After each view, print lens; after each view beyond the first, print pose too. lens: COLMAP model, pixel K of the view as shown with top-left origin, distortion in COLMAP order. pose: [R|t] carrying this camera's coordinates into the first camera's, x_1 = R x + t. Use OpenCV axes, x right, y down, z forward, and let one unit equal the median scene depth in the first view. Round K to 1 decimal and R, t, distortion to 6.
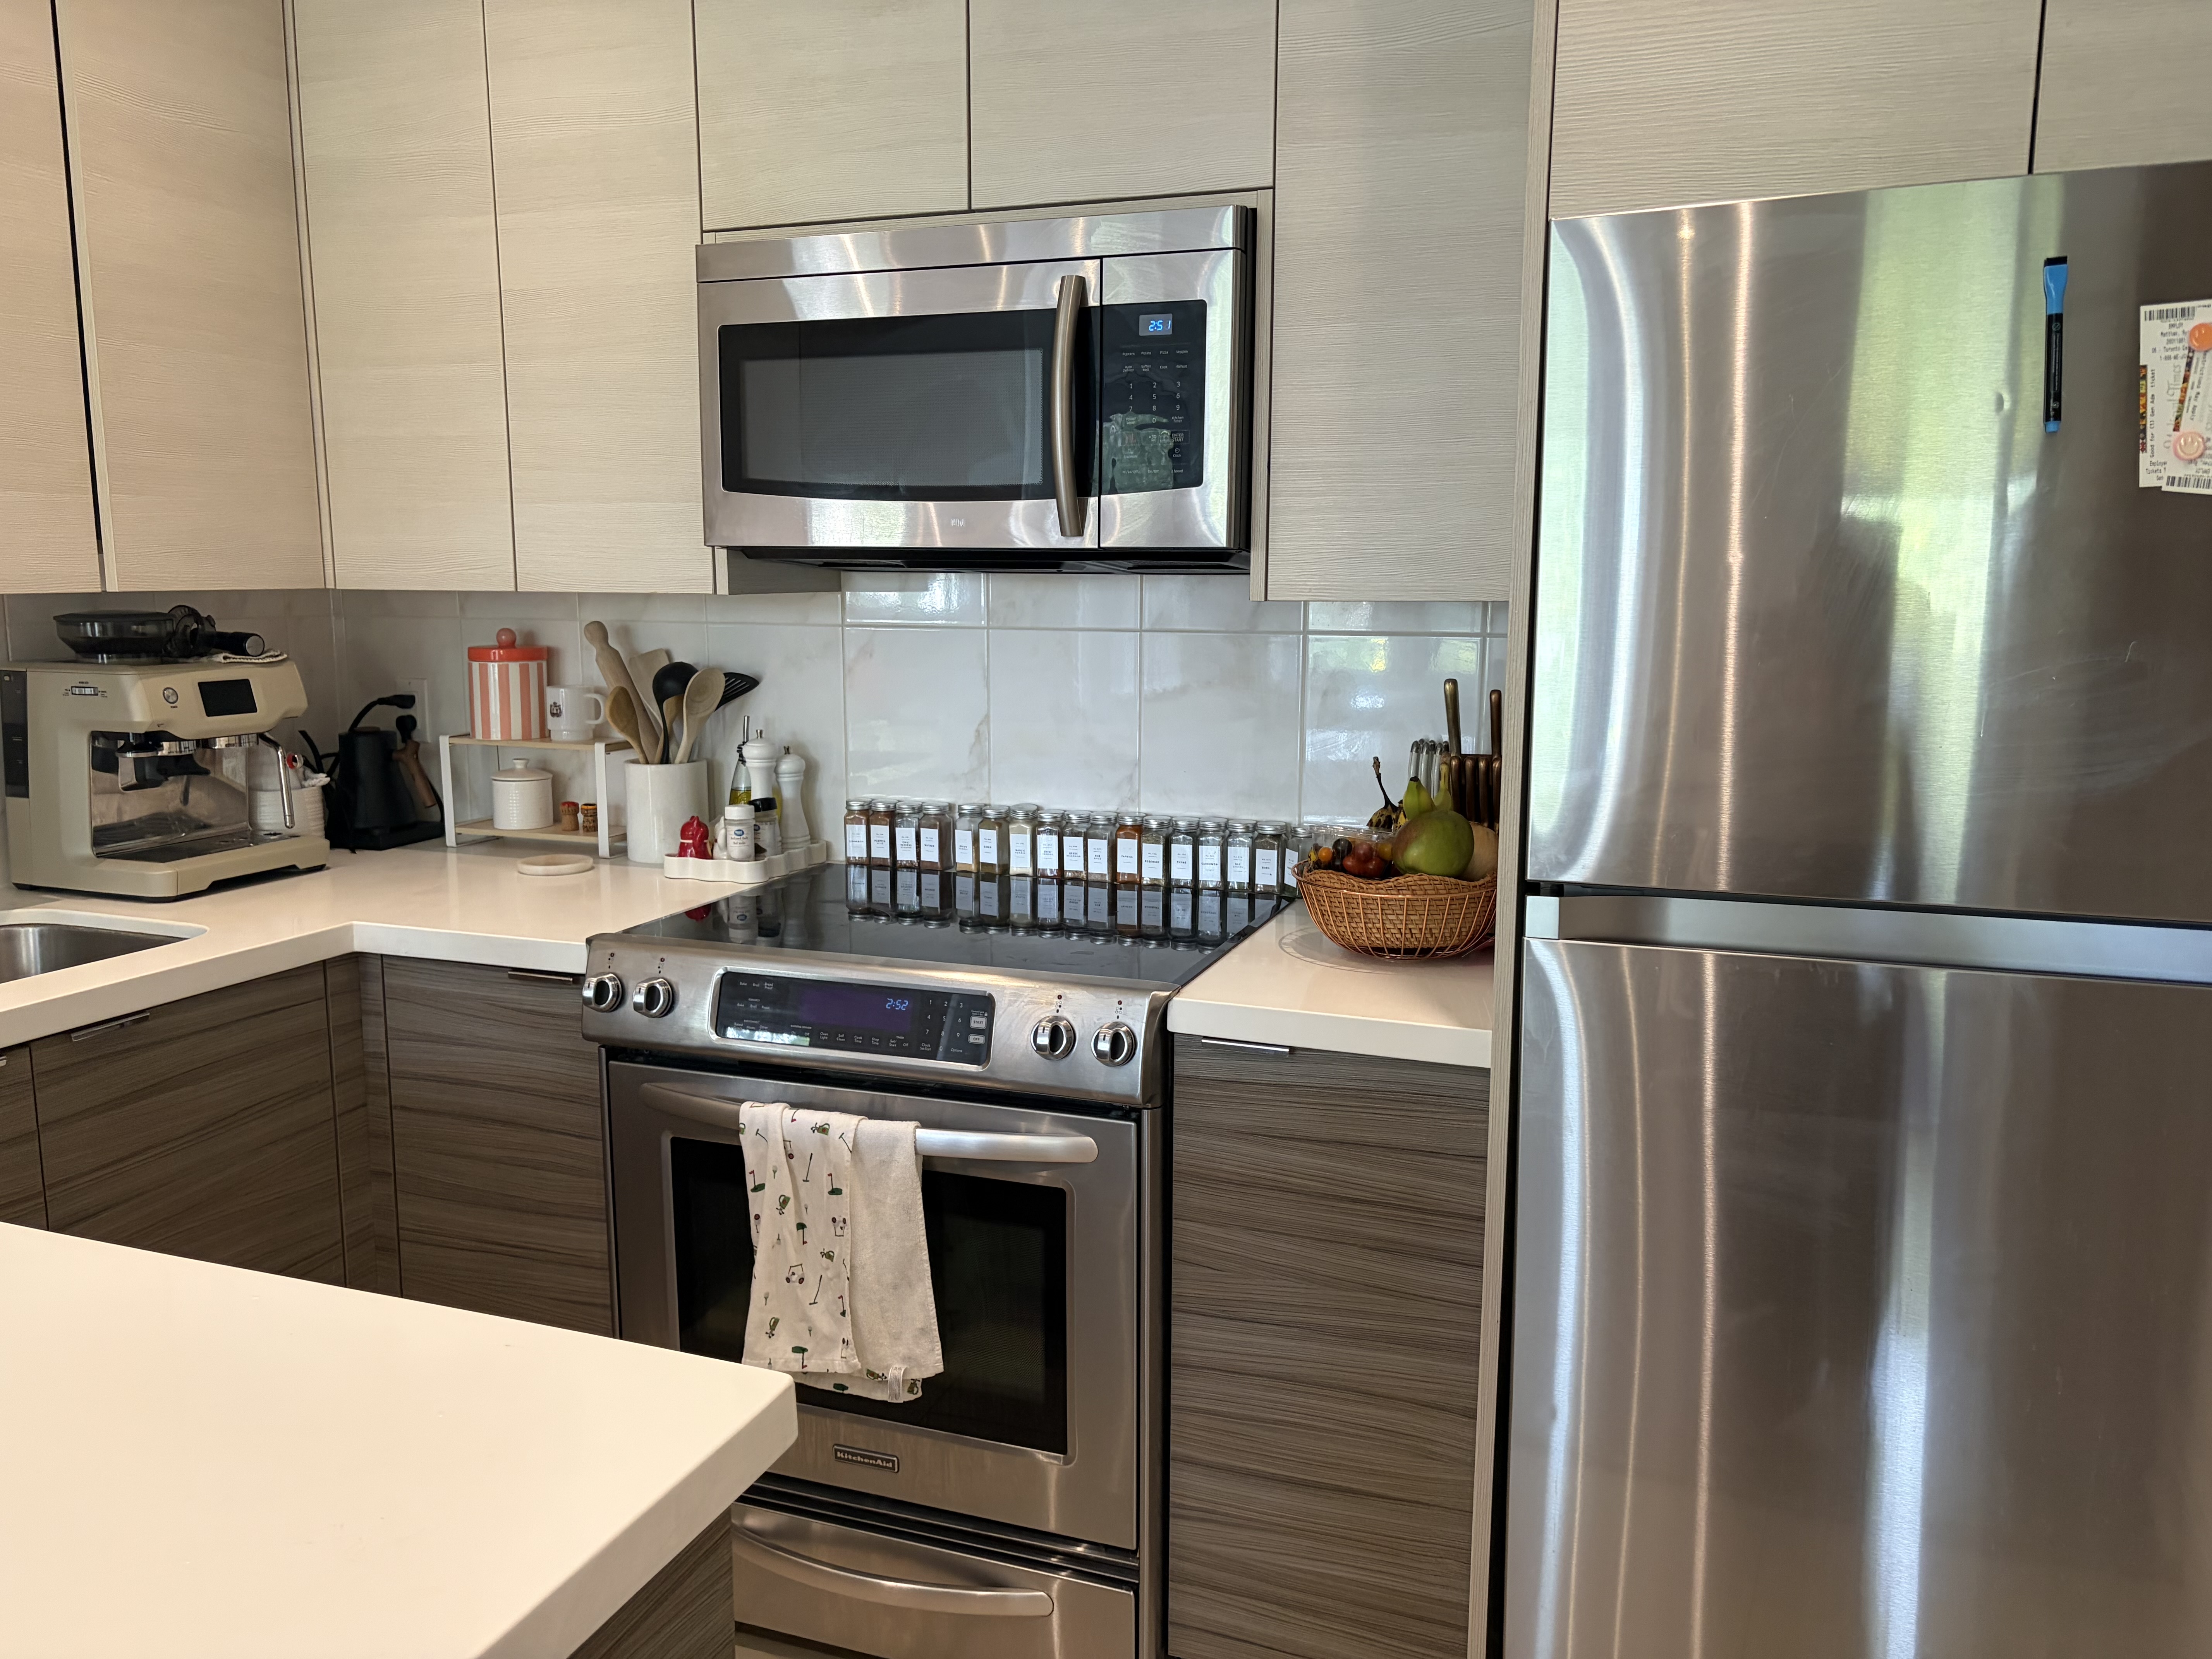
lens RADIAL K [[1637.5, 0, 1106.0], [0, 1637.5, 829.5], [0, 0, 1]] dist [-0.005429, -0.007278]
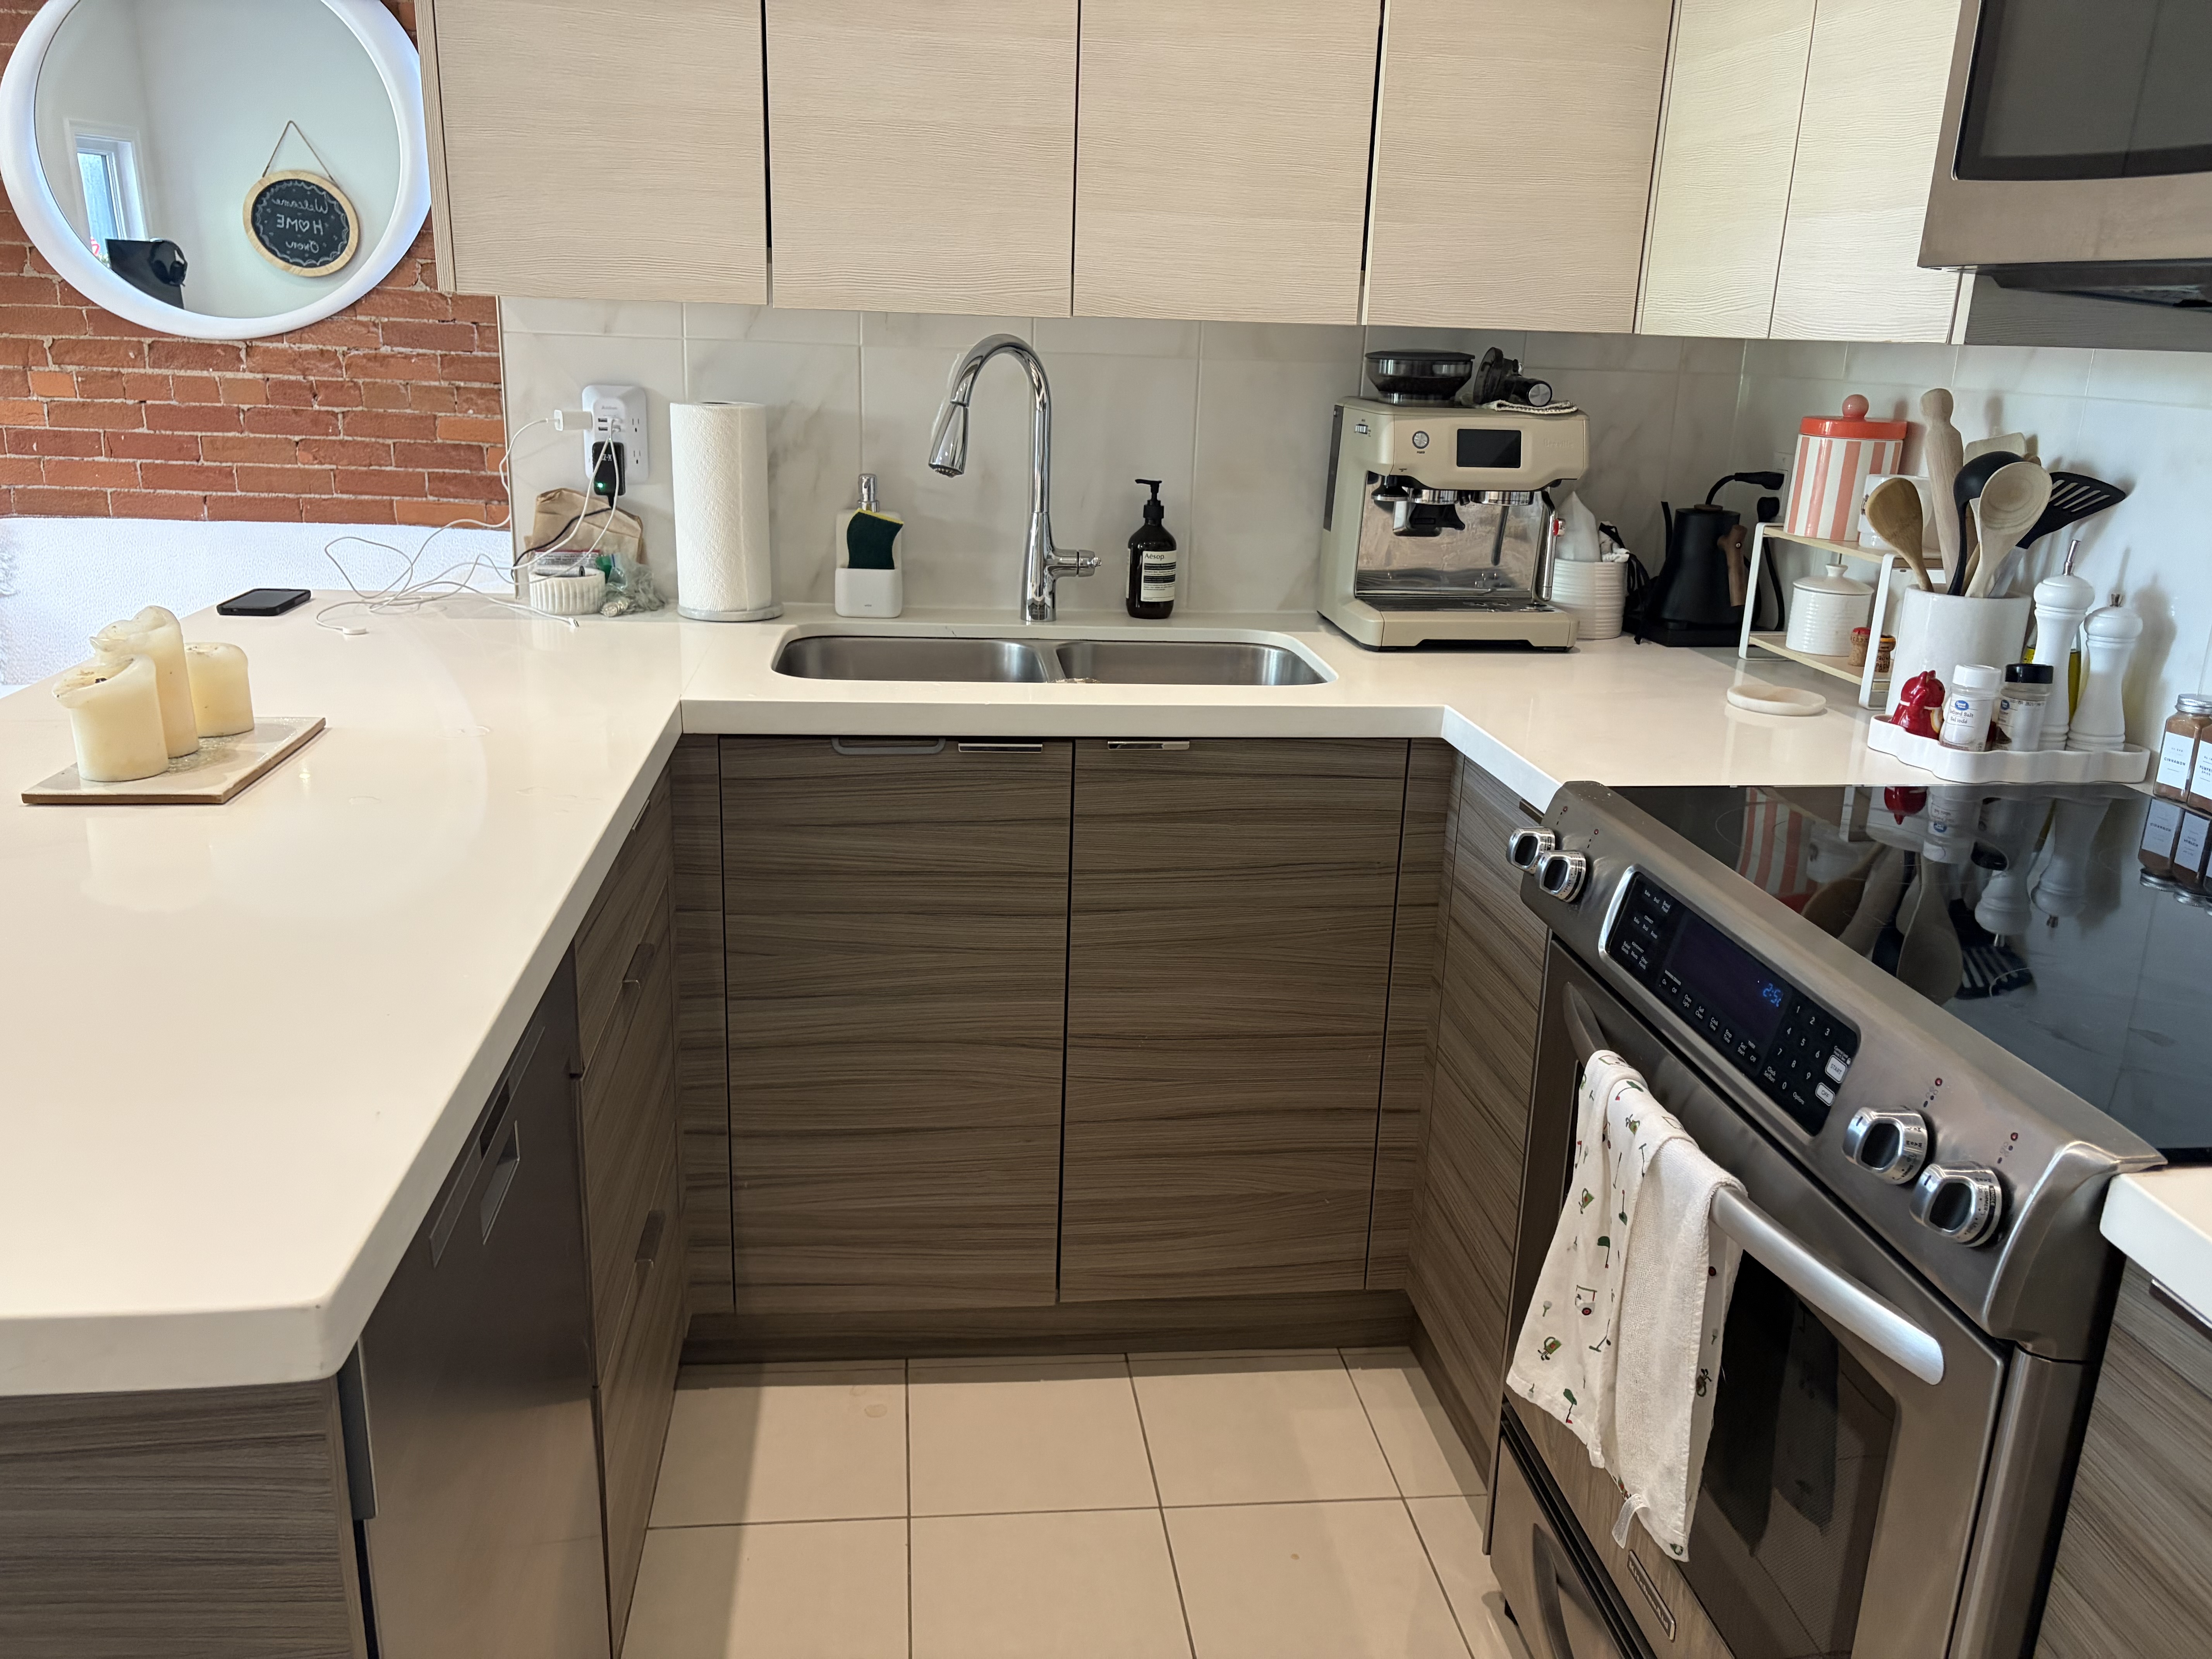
lens RADIAL K [[1637.5, 0, 1106.0], [0, 1637.5, 829.5], [0, 0, 1]] dist [-0.005429, -0.007278]
pose [[0.448588, 0.270366, -0.851863, 0.217334], [-0.165644, 0.961783, 0.218025, -0.038840], [0.878254, 0.043303, 0.476229, 0.370048]]
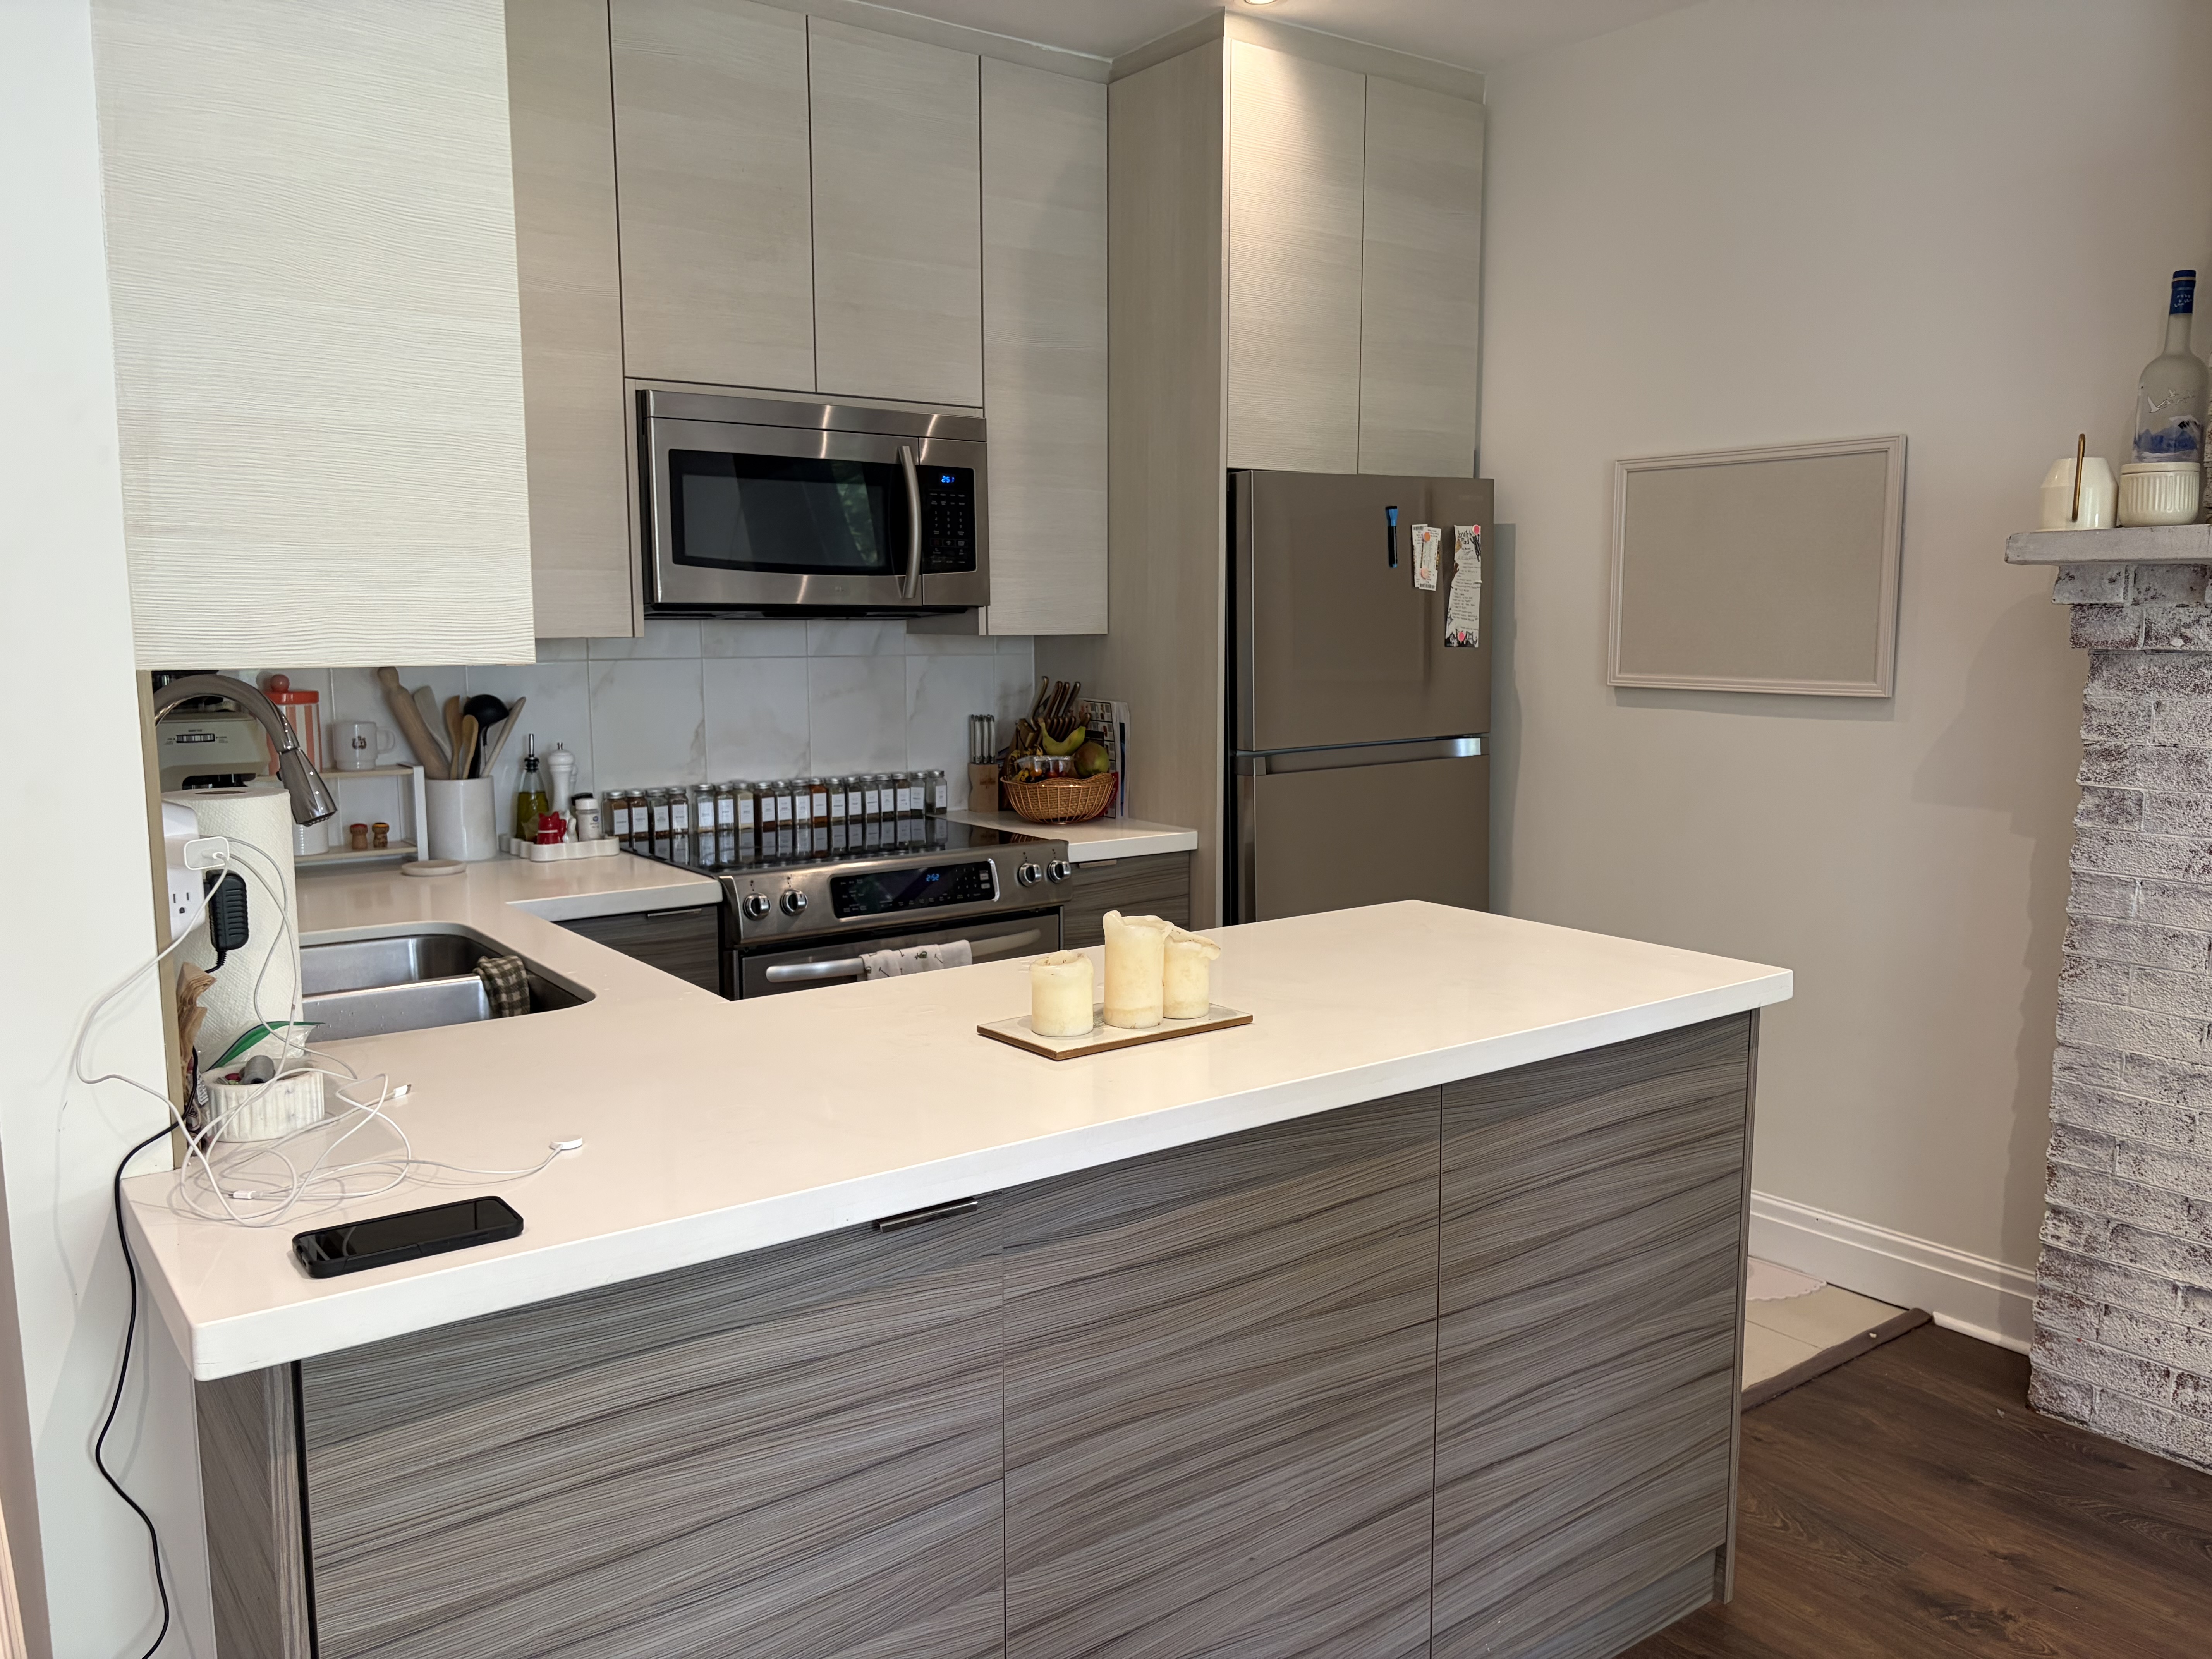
lens RADIAL K [[1637.5, 0, 1106.0], [0, 1637.5, 829.5], [0, 0, 1]] dist [-0.005429, -0.007278]
pose [[0.552878, -0.114865, 0.825307, -1.108861], [0.130413, 0.990176, 0.050447, -0.002457], [-0.822993, 0.079739, 0.562426, -0.077596]]
